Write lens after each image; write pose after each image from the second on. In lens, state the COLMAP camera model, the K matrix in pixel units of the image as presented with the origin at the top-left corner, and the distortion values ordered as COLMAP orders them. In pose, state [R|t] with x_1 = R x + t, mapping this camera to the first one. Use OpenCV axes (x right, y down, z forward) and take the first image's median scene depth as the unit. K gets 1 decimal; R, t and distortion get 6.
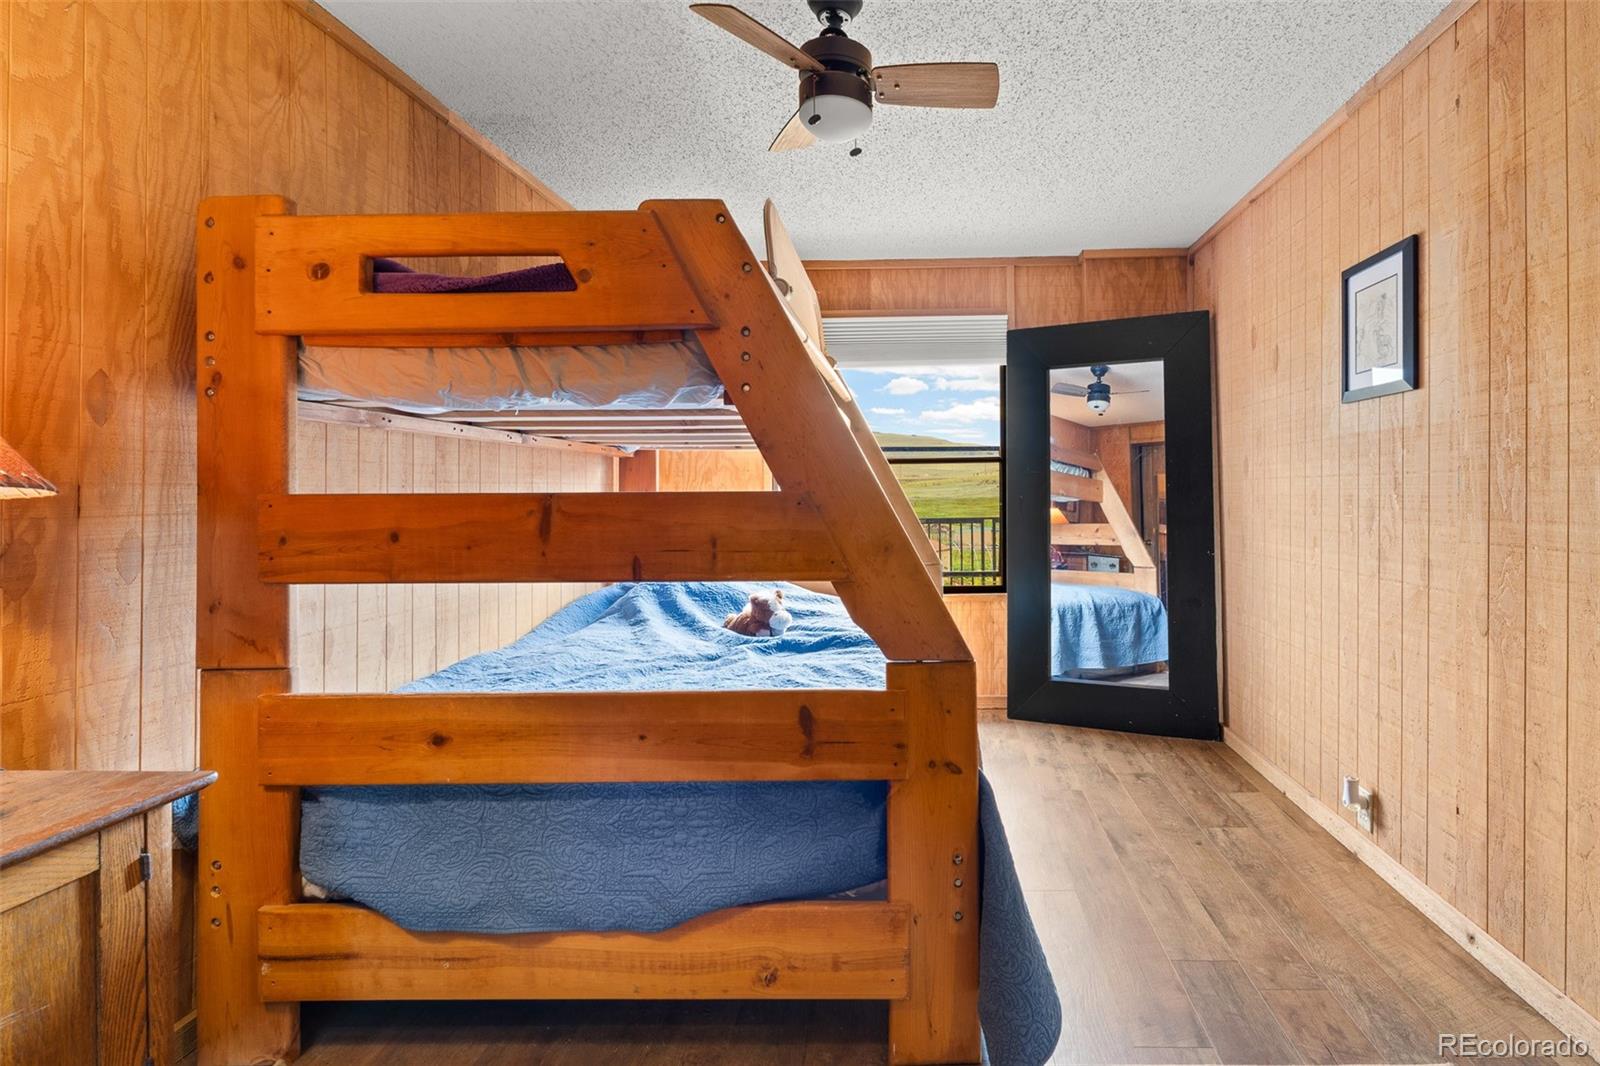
lens RADIAL K [[713.4, 0, 802.3], [0, 713.4, 497.7], [0, 0, 1]] dist [-0.005636, -0.000975]
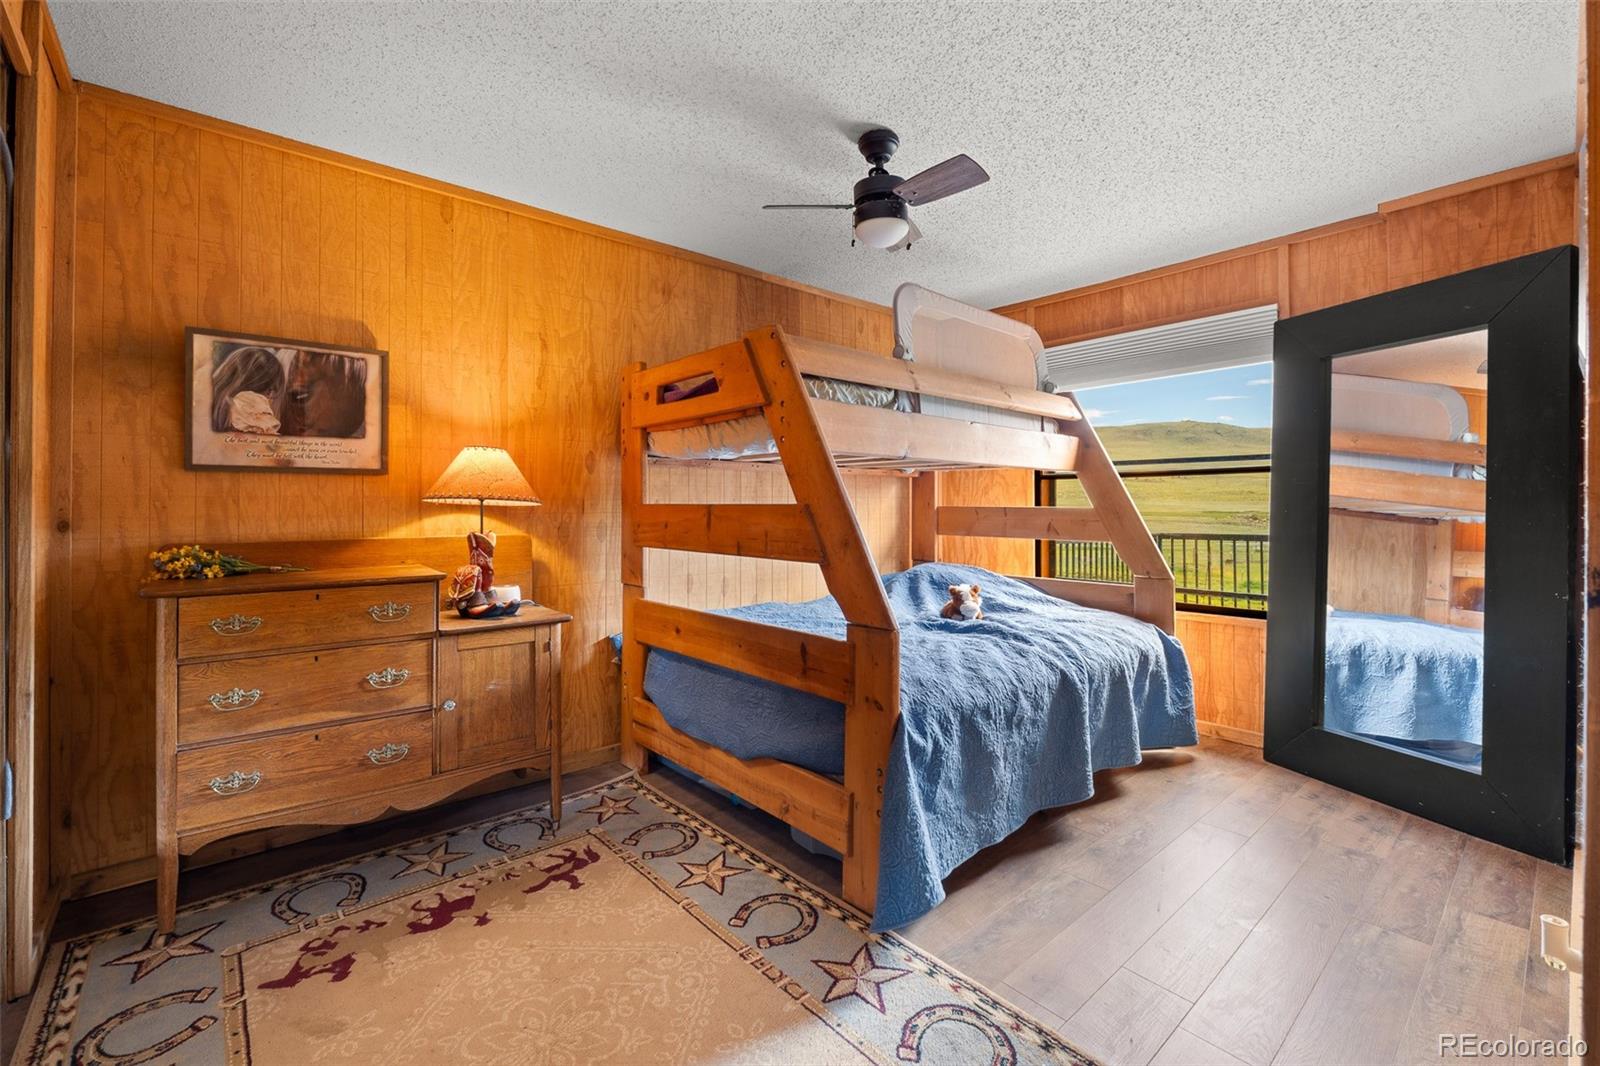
lens RADIAL K [[681.9, 0, 801.4], [0, 681.9, 518.5], [0, 0, 1]] dist [-0.004604, -0.000848]
pose [[0.665301, 0.022438, -0.746238, 1.021320], [-0.009672, 0.999723, 0.021437, -0.009078], [0.746513, -0.007044, 0.665334, 0.011892]]
